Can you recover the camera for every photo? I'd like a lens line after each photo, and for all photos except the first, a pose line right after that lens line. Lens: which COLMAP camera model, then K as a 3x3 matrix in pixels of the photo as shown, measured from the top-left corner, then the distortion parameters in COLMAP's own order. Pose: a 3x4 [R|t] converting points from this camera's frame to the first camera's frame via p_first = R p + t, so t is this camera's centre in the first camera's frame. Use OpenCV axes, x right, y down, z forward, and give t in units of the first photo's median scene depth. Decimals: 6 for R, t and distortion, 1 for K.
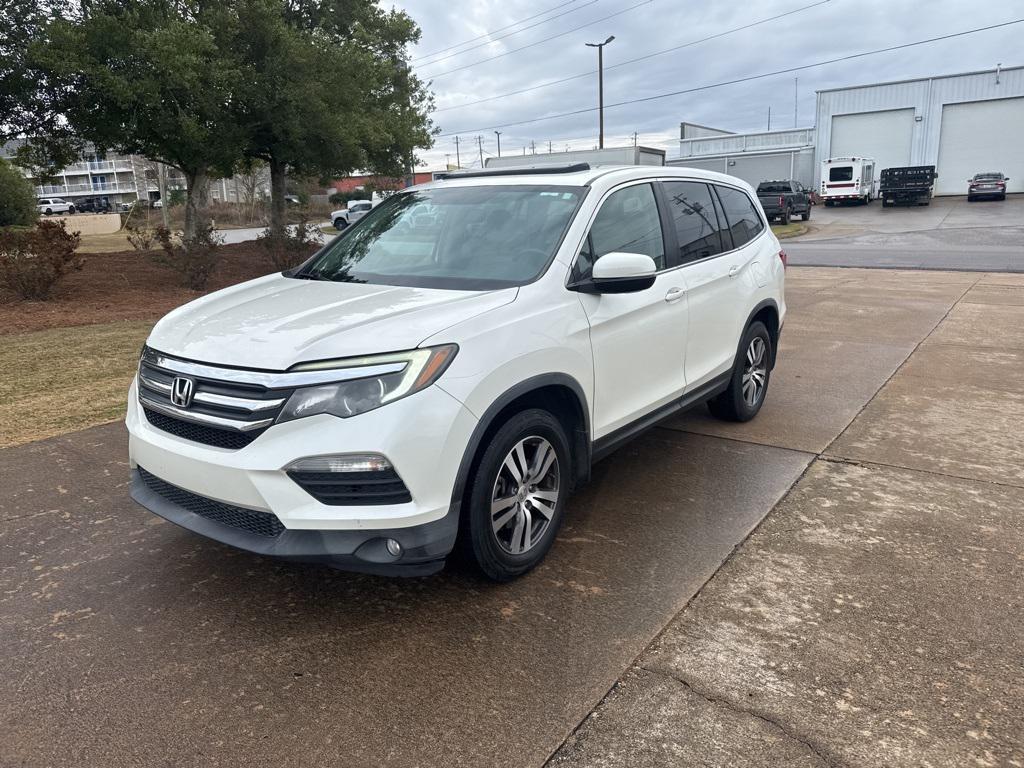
lens RADIAL K [[720.8, 0, 506.0], [0, 720.8, 378.0], [0, 0, 1]] dist [0.029629, -0.041386]
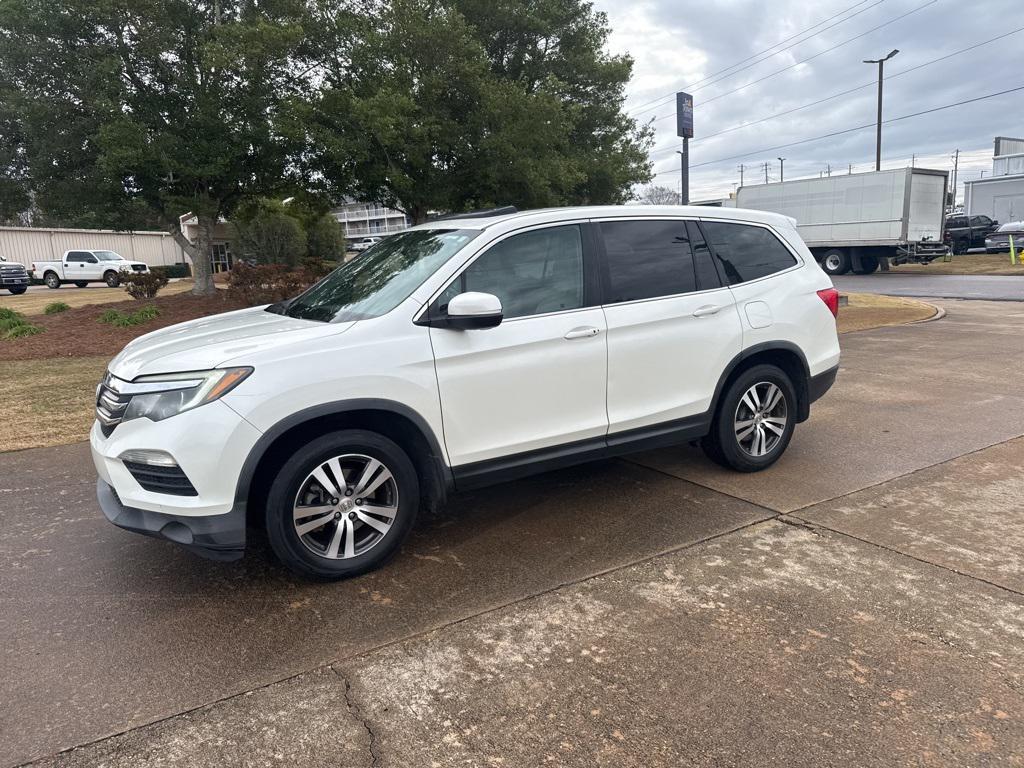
lens RADIAL K [[720.8, 0, 506.5], [0, 720.8, 376.4], [0, 0, 1]] dist [0.029629, -0.041386]
pose [[0.928707, 0.053096, -0.366992, 0.658709], [-0.069617, 0.997063, -0.031919, -0.020446], [0.364220, 0.055192, 0.929676, 0.040158]]
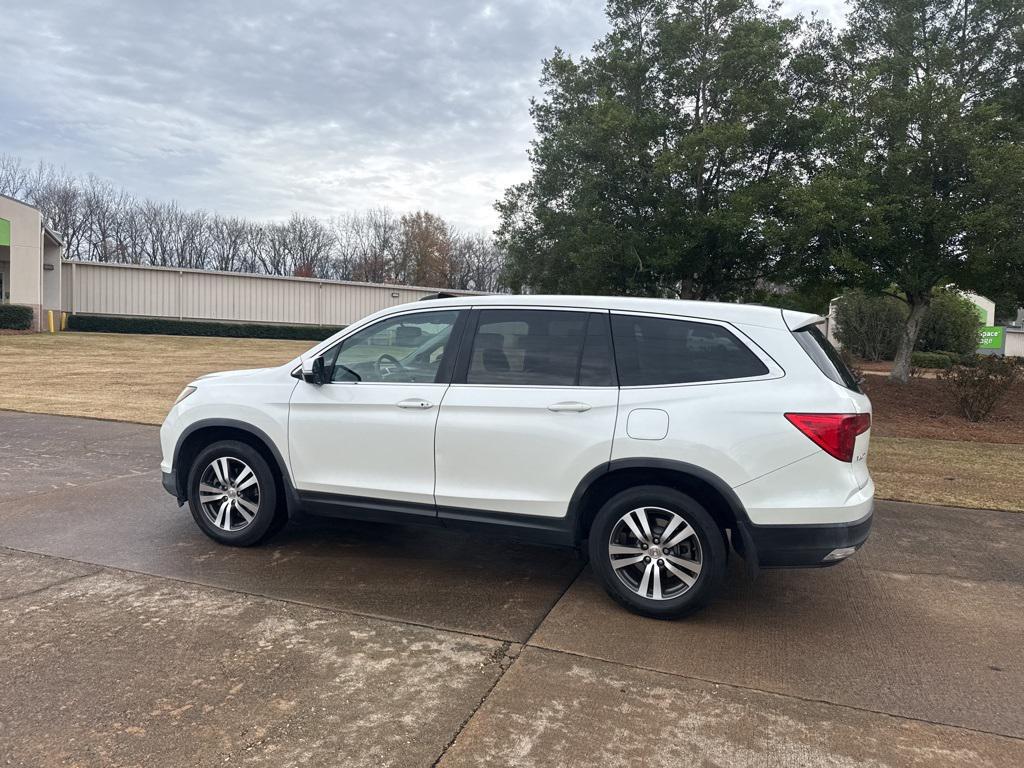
lens RADIAL K [[720.8, 0, 509.5], [0, 720.8, 356.0], [0, 0, 1]] dist [0.029629, -0.041386]
pose [[0.295478, 0.064420, -0.953175, 1.747187], [-0.257205, 0.966249, -0.014429, -0.274664], [0.920075, 0.249425, 0.302075, 1.012355]]
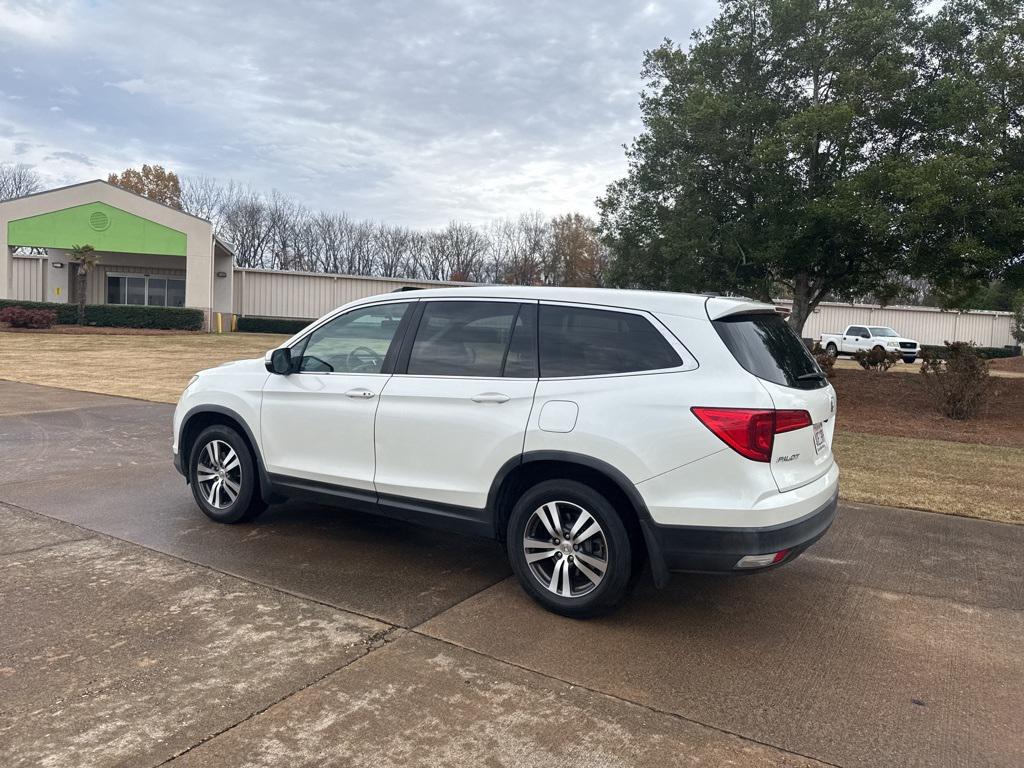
lens RADIAL K [[720.8, 0, 514.6], [0, 720.8, 355.8], [0, 0, 1]] dist [0.029629, -0.041386]
pose [[0.091460, 0.062854, -0.993823, 1.830673], [-0.260080, 0.964875, 0.037088, -0.368266], [0.961246, 0.255081, 0.104595, 1.435705]]
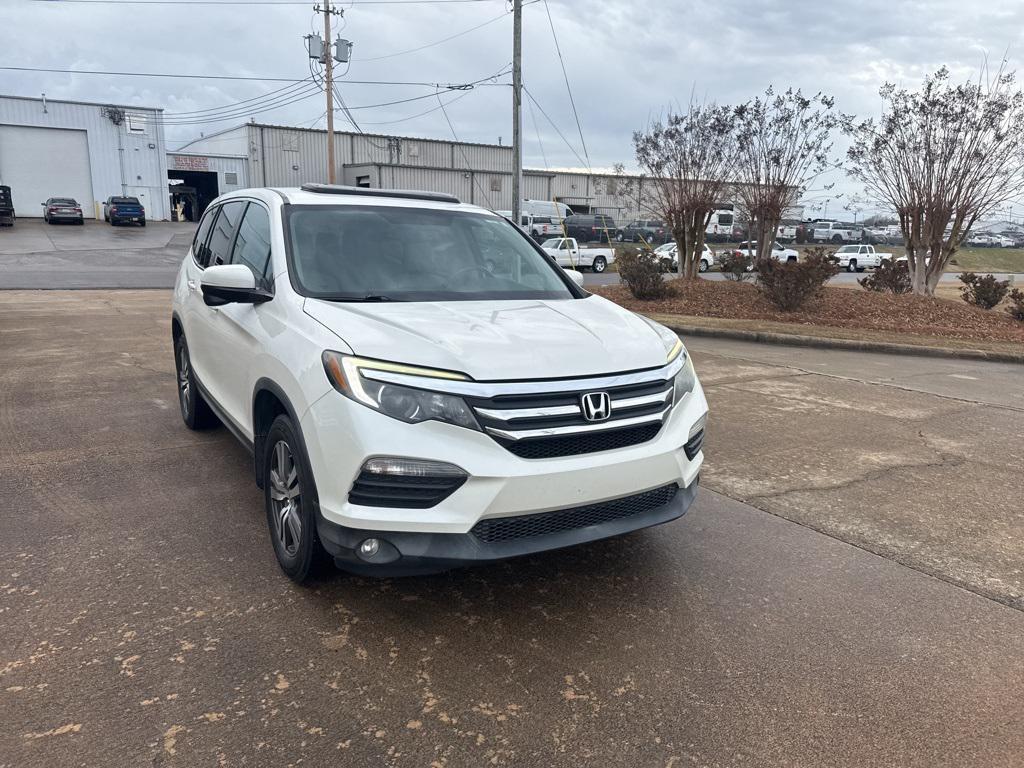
lens RADIAL K [[720.8, 0, 494.4], [0, 720.8, 371.5], [0, 0, 1]] dist [0.029629, -0.041386]
pose [[0.379831, -0.138593, 0.914615, -1.309936], [0.173030, 0.981907, 0.076932, -0.122276], [-0.908729, 0.129035, 0.396939, 0.661007]]
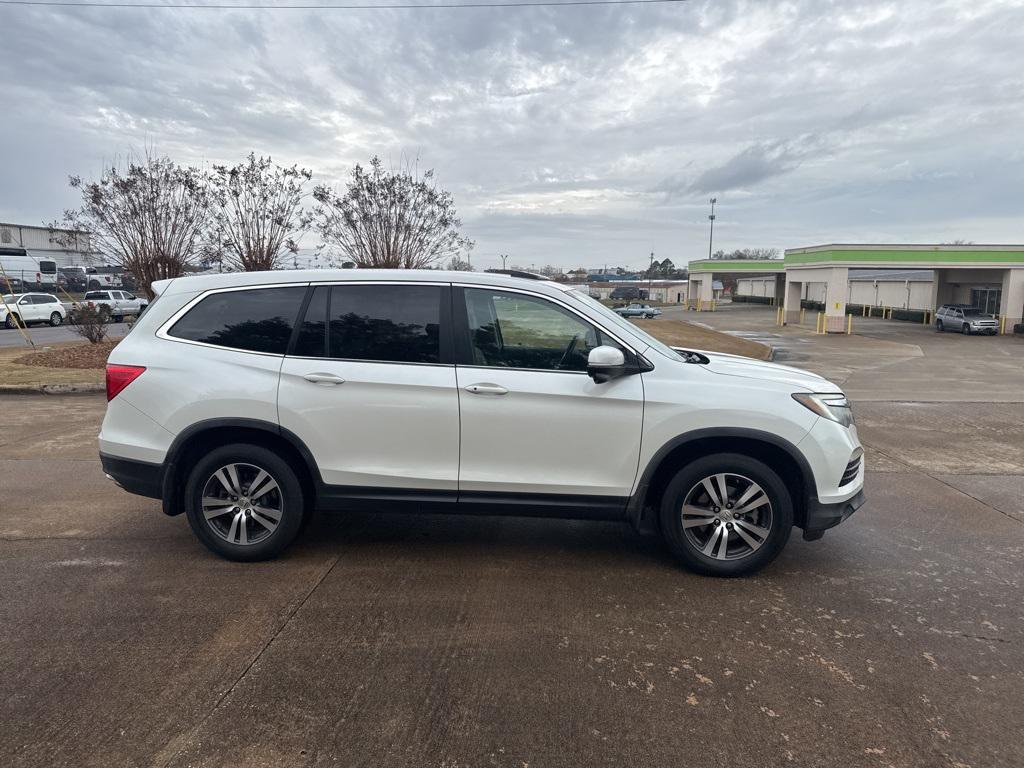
lens RADIAL K [[720.8, 0, 504.9], [0, 720.8, 391.1], [0, 0, 1]] dist [0.029629, -0.041386]
pose [[-0.522384, -0.095171, 0.847383, -1.405420], [0.199453, 0.952548, 0.229939, -0.542783], [-0.829056, 0.289129, -0.478614, 2.325518]]
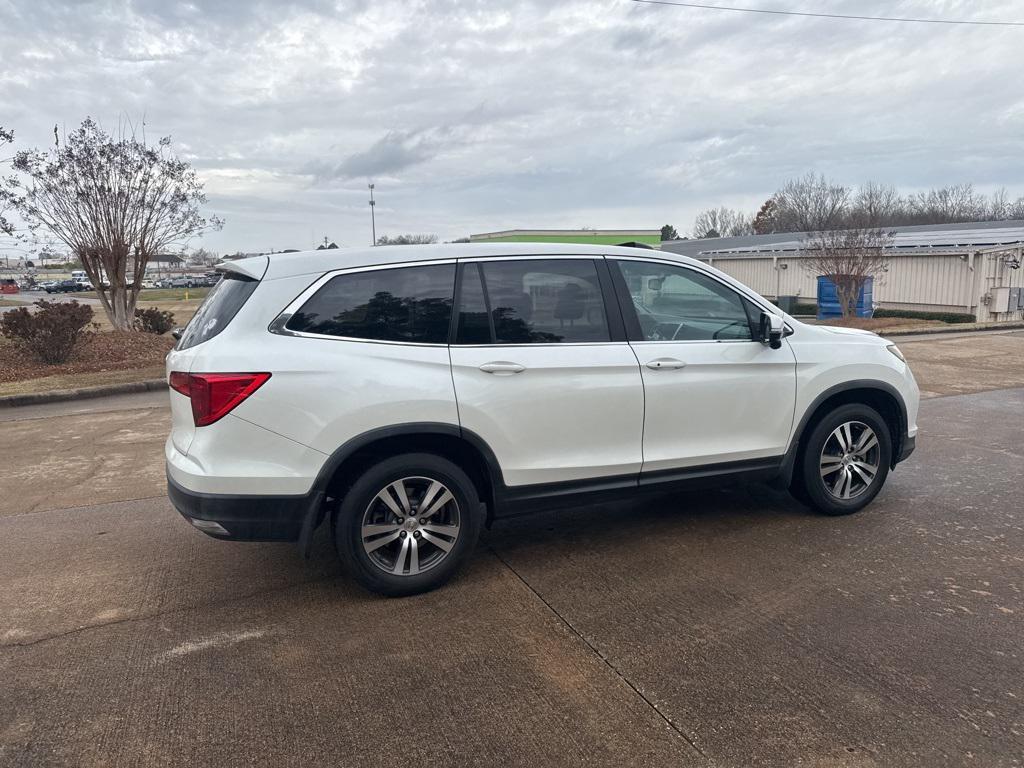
lens RADIAL K [[720.8, 0, 509.8], [0, 720.8, 389.8], [0, 0, 1]] dist [0.029629, -0.041386]
pose [[-0.846538, -0.042777, 0.530606, -0.681684], [0.159945, 0.930269, 0.330178, -0.682319], [-0.507731, 0.364376, -0.780666, 2.911534]]
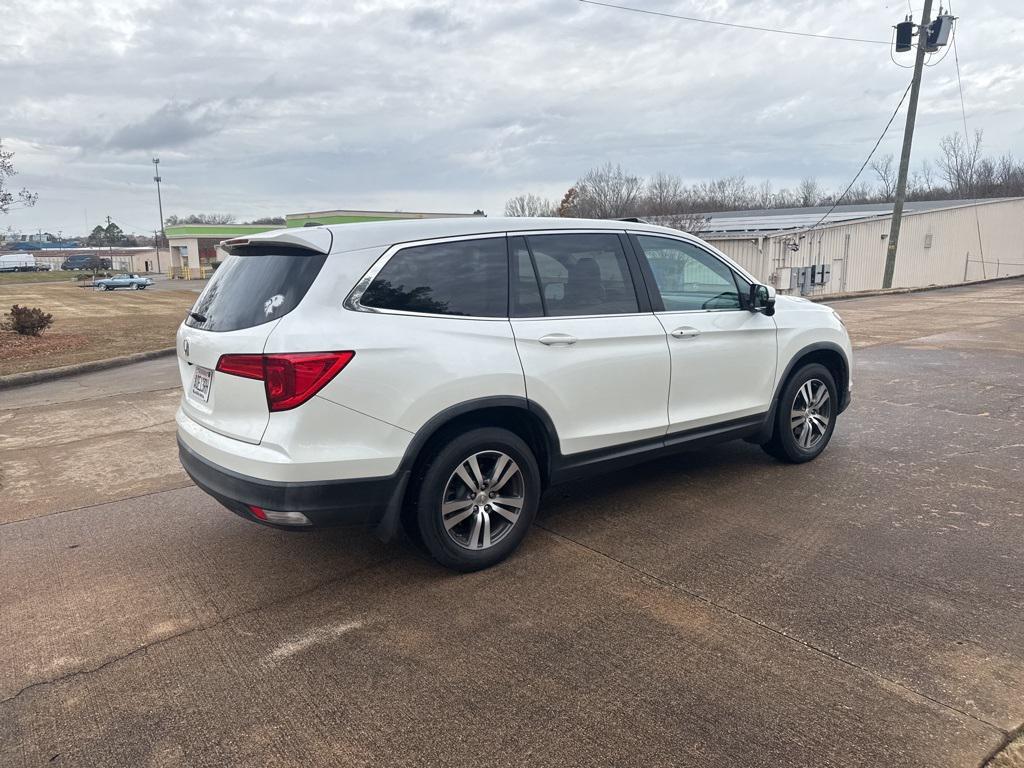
lens RADIAL K [[720.8, 0, 513.7], [0, 720.8, 385.9], [0, 0, 1]] dist [0.029629, -0.041386]
pose [[-0.955100, -0.007998, 0.296175, -0.311392], [0.110435, 0.917990, 0.380918, -0.727228], [-0.274932, 0.396523, -0.875889, 3.102440]]
